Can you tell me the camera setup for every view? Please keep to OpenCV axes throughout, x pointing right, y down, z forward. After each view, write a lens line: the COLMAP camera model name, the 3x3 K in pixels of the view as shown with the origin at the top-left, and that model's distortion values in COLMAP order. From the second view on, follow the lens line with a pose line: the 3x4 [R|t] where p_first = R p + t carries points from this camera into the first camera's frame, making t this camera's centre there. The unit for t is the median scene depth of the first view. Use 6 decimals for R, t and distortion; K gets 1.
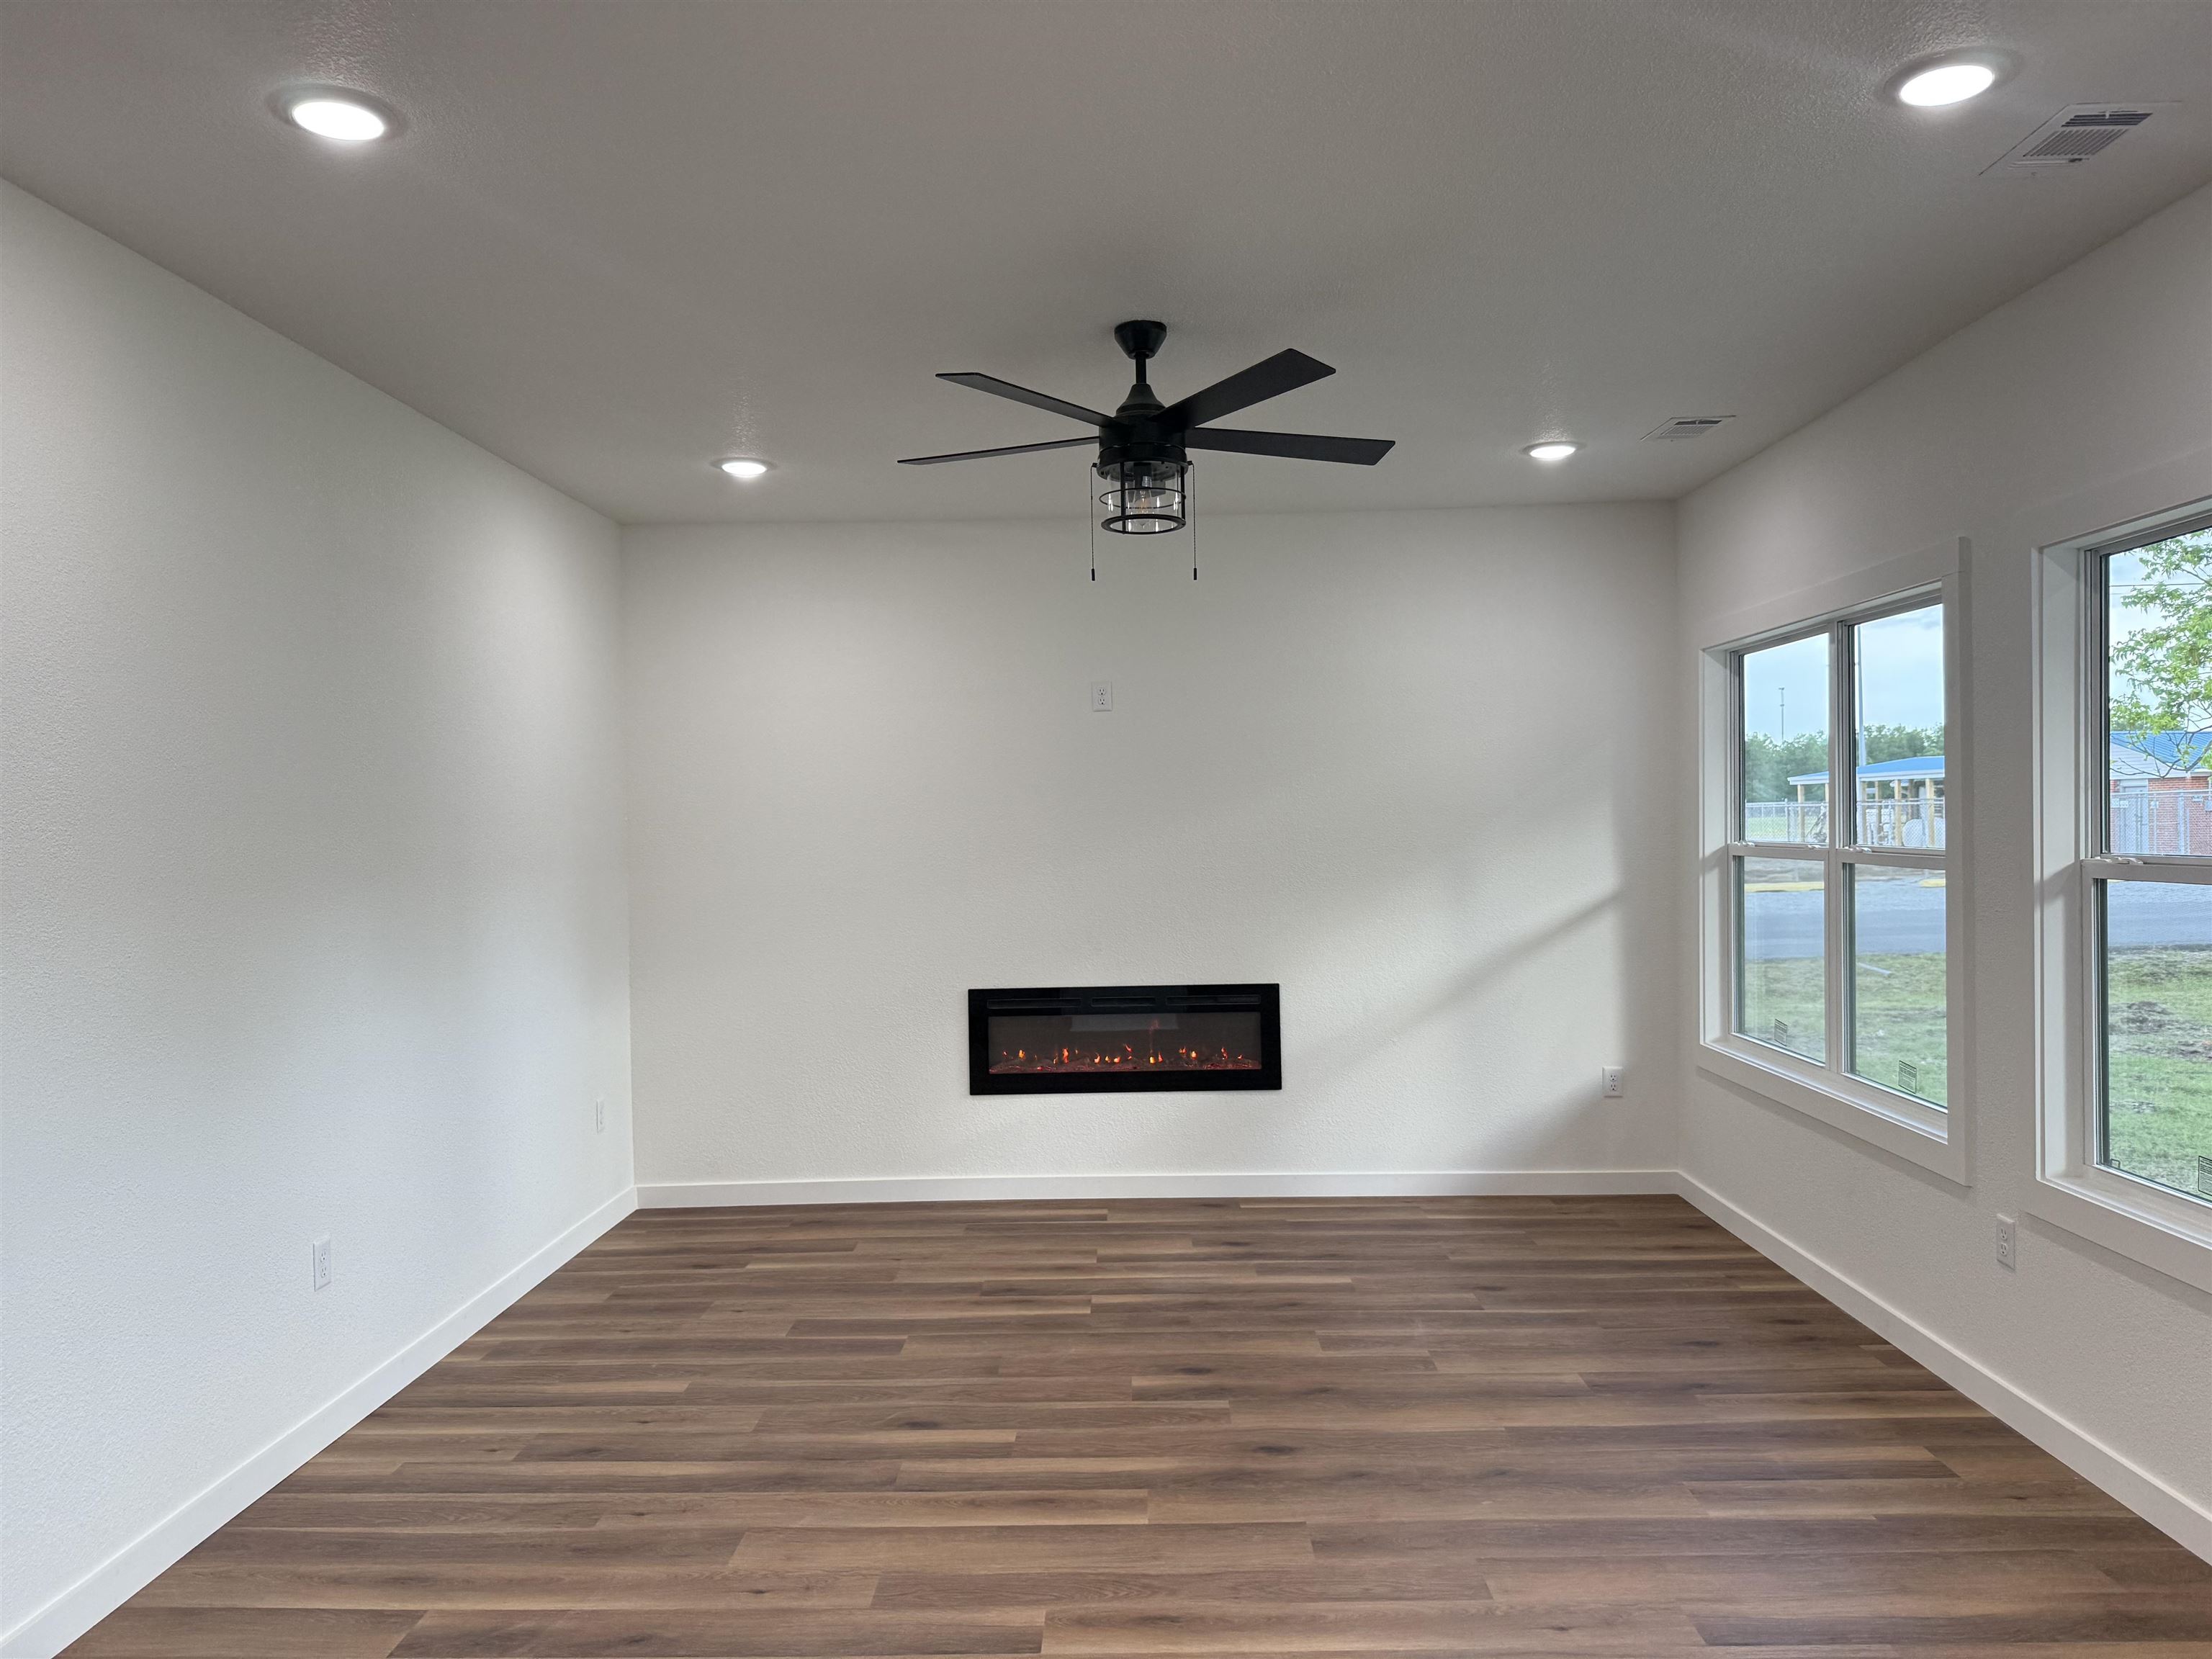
lens RADIAL K [[1545.3, 0, 1122.0], [0, 1545.3, 825.7], [0, 0, 1]] dist [0.022731, -0.015933]
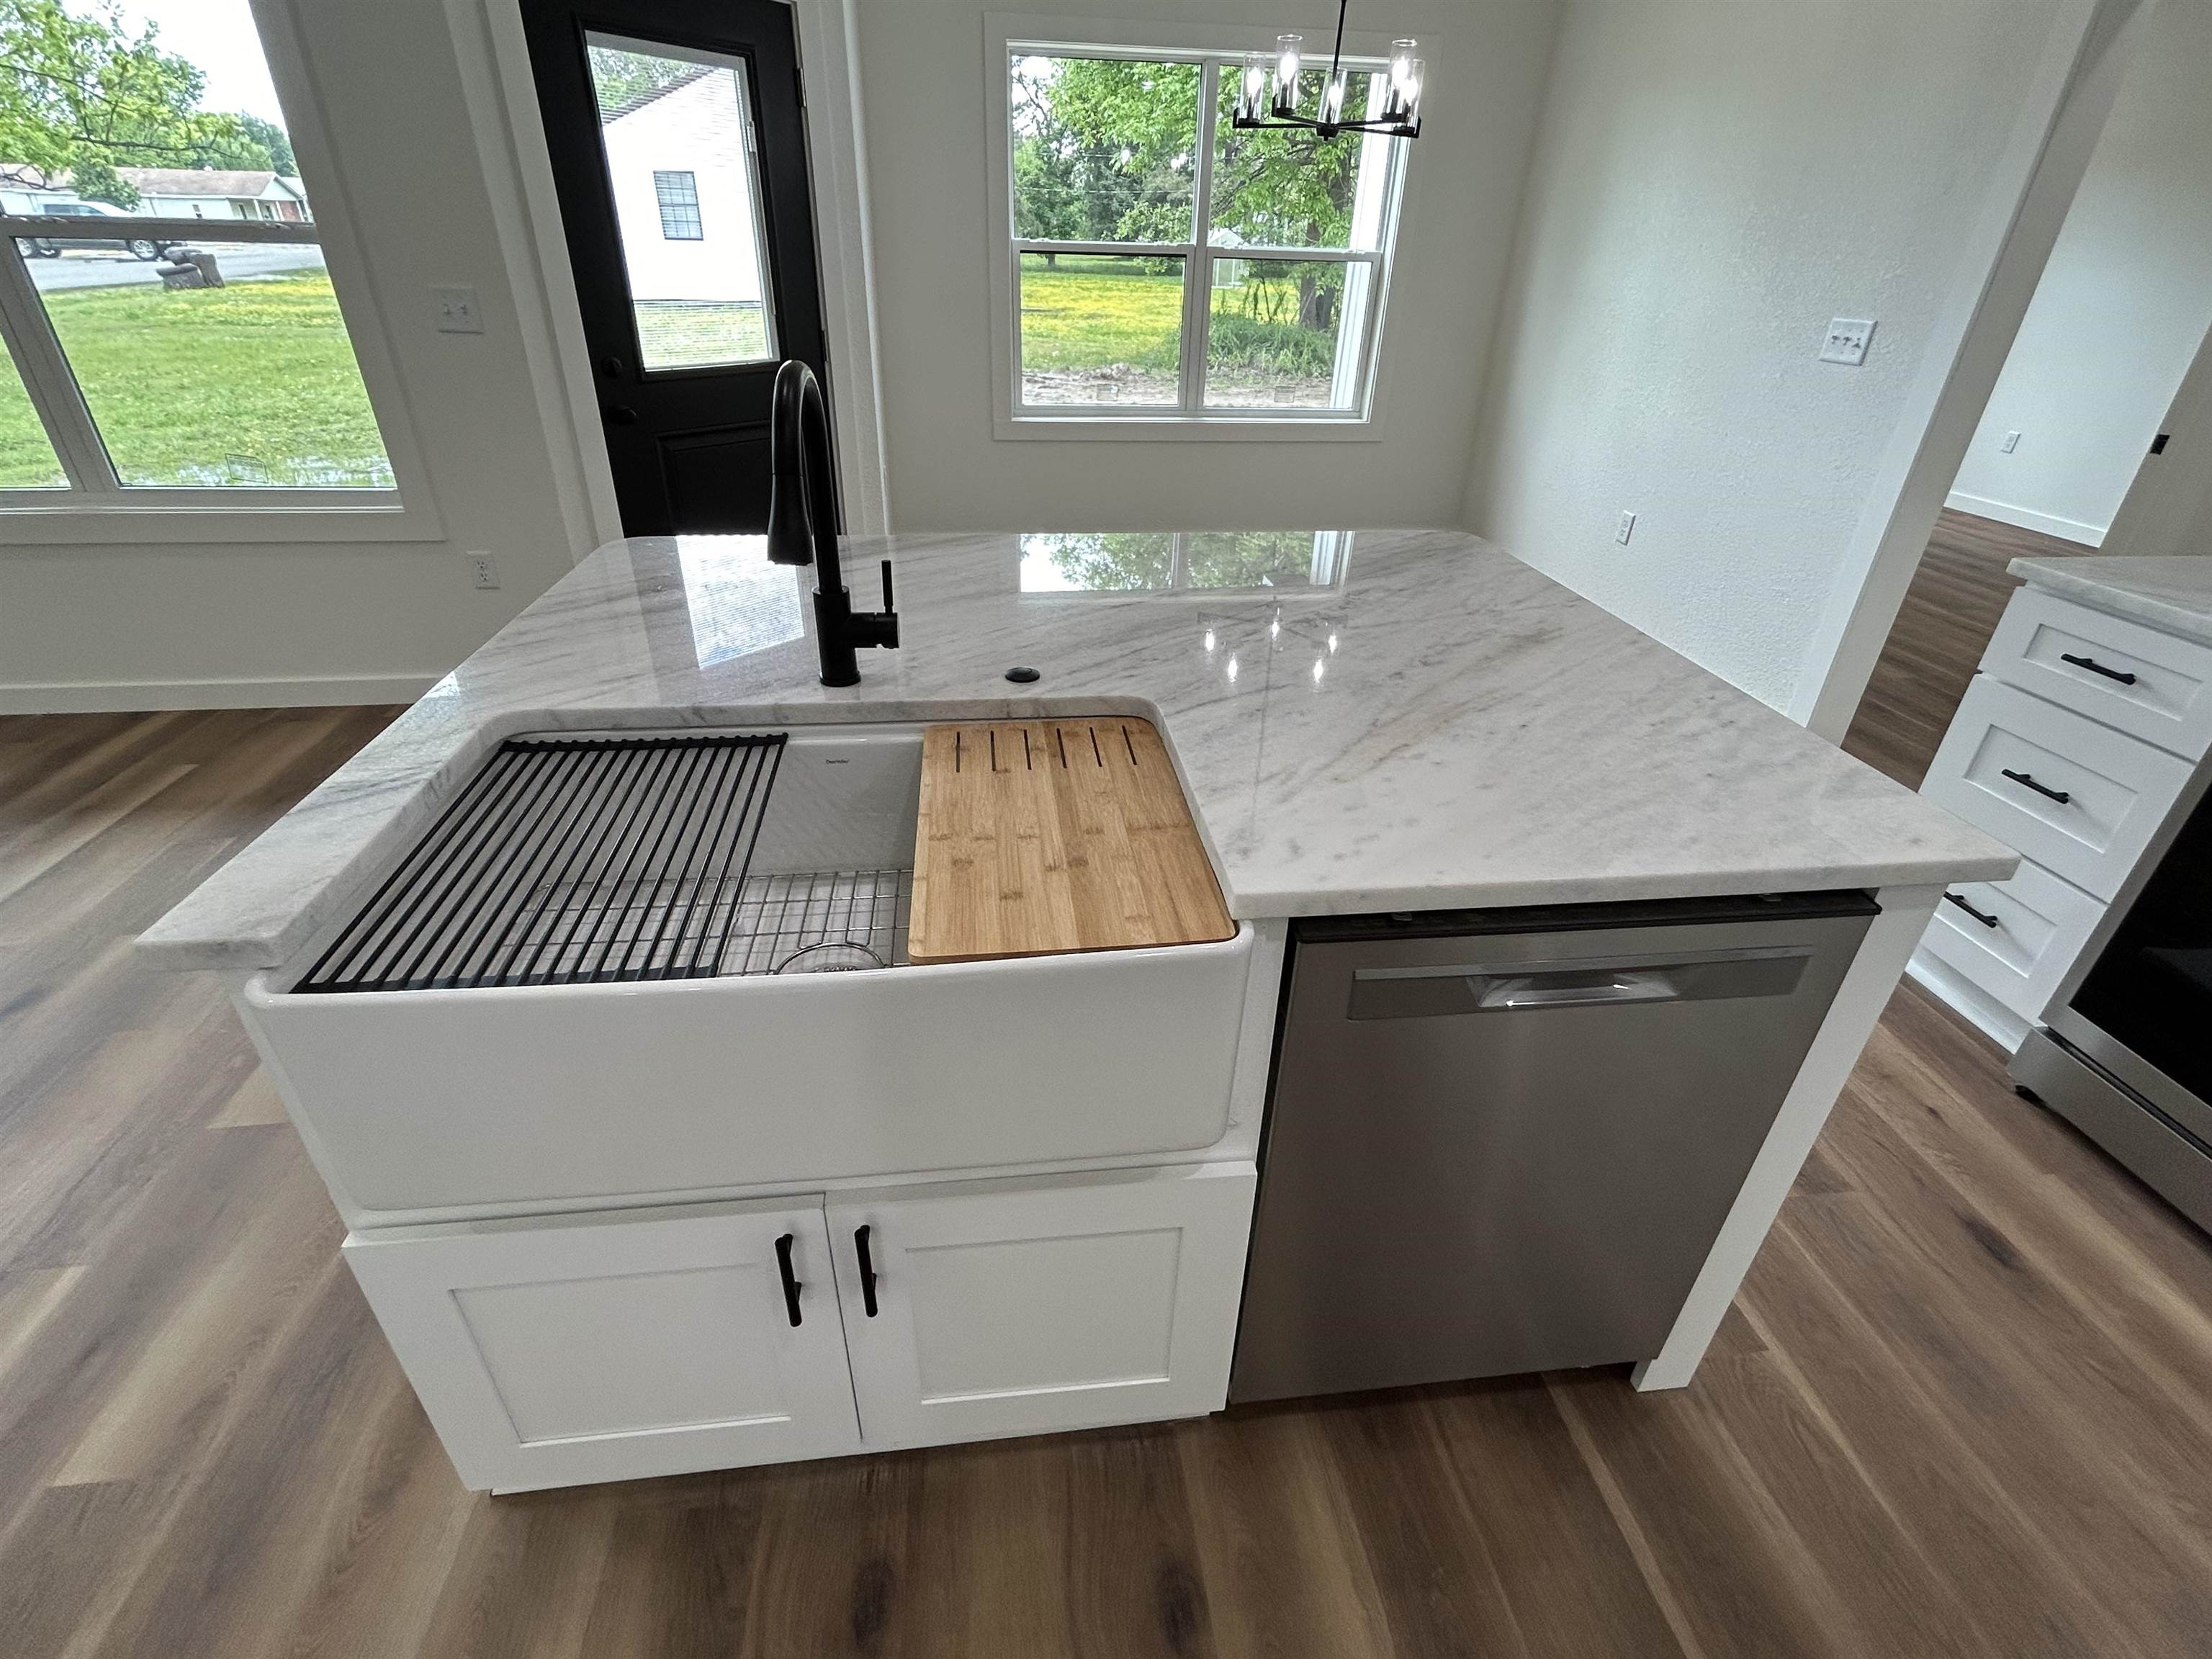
lens RADIAL K [[1018.9, 0, 1105.0], [0, 1018.9, 821.3], [0, 0, 1]] dist [-0.004996, 0.000914]
pose [[-0.140535, -0.476508, 0.867865, -0.286315], [-0.019131, 0.877708, 0.478814, 0.028413], [-0.989891, 0.050687, -0.132465, 0.041065]]
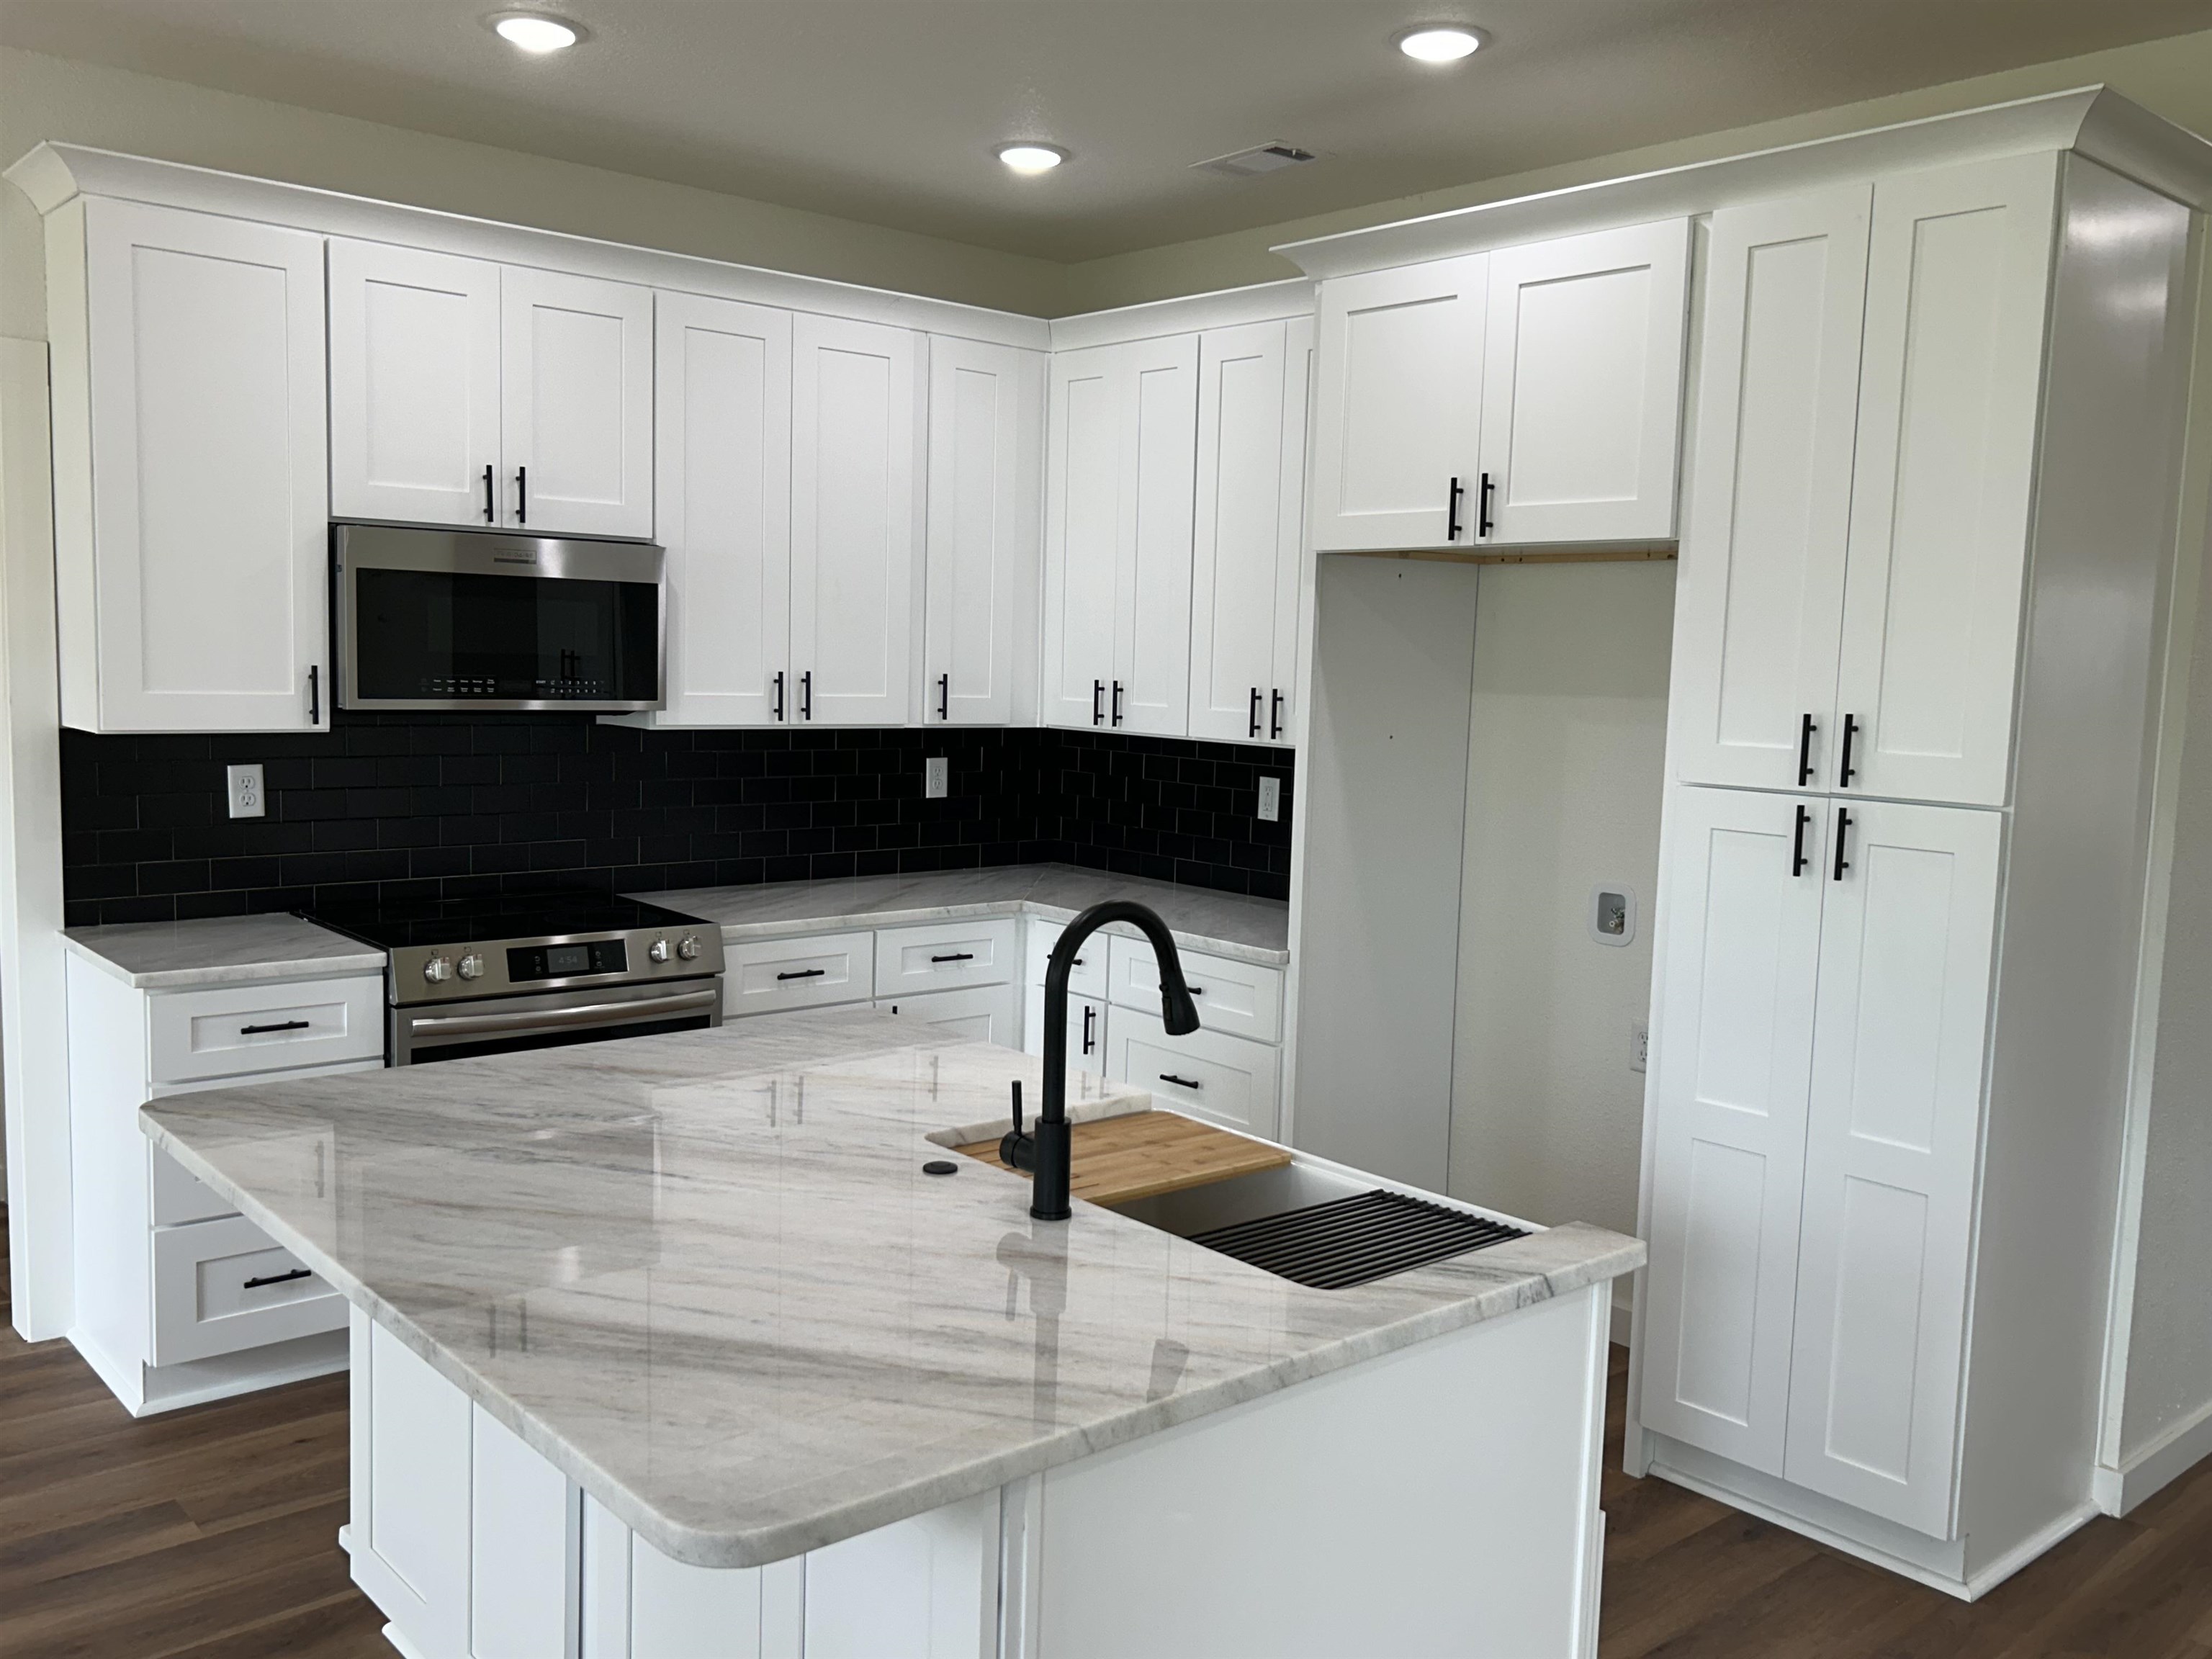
lens RADIAL K [[1858.1, 0, 1112.1], [0, 1858.1, 844.0], [0, 0, 1]] dist [0.054886, -0.065889]
pose [[-0.740546, 0.067676, -0.668589, 0.283906], [-0.019016, 0.992407, 0.121516, -0.025094], [0.671736, 0.102702, -0.733637, 0.425983]]
